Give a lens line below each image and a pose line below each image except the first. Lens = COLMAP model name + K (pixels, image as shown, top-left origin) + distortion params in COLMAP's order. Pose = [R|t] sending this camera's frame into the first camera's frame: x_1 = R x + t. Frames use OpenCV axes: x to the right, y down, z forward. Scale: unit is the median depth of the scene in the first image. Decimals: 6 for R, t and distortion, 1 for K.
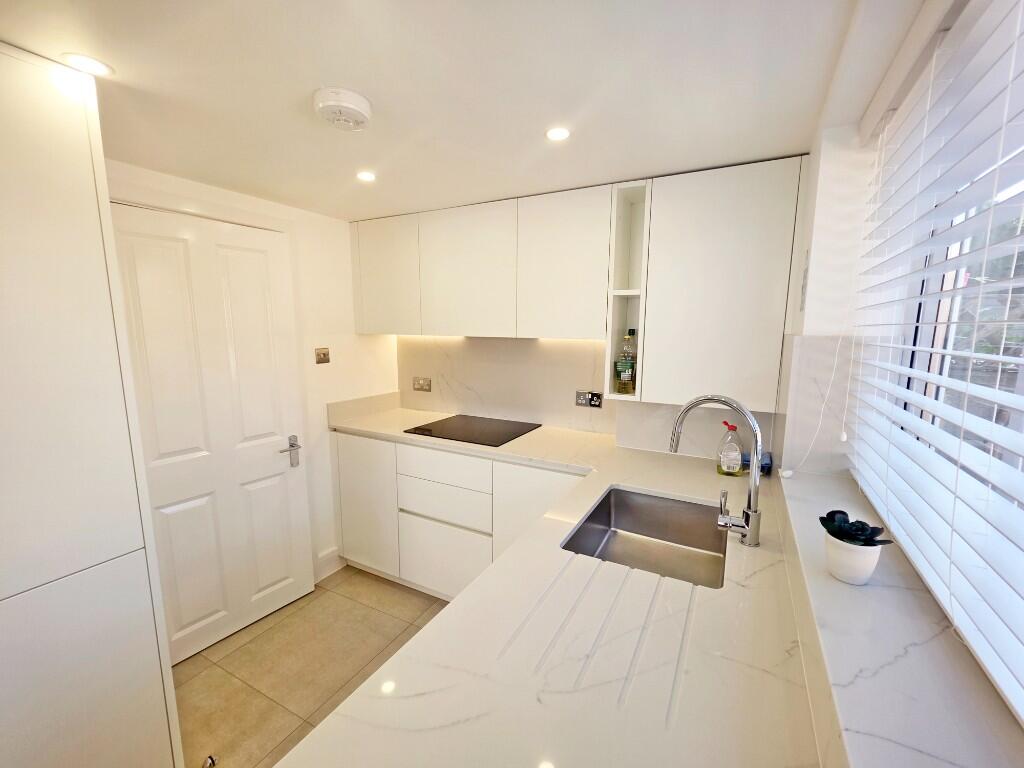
lens RADIAL K [[411.1, 0, 519.5], [0, 411.1, 390.0], [0, 0, 1]] dist [-0.002634, -0.000199]
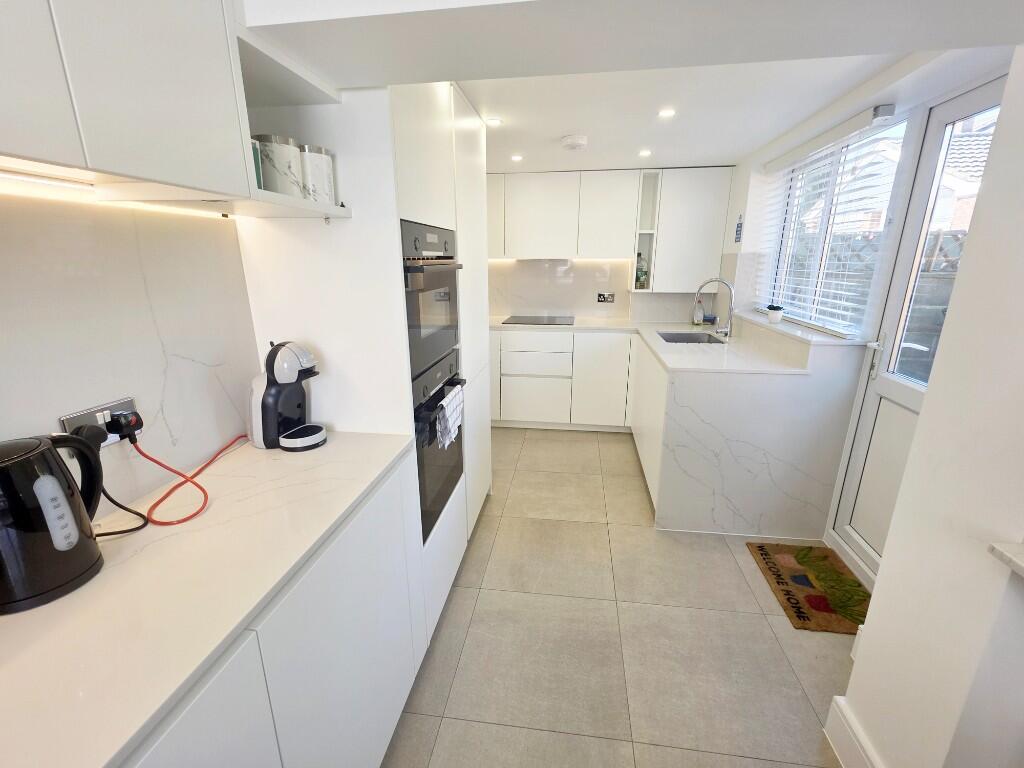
lens RADIAL K [[446.1, 0, 512.1], [0, 446.1, 385.9], [0, 0, 1]] dist [0.014396, 0.000376]
pose [[0.940505, -0.102549, 0.323936, -0.989033], [0.060641, 0.988722, 0.136937, 0.129996], [-0.334325, -0.109146, 0.936116, -0.722024]]
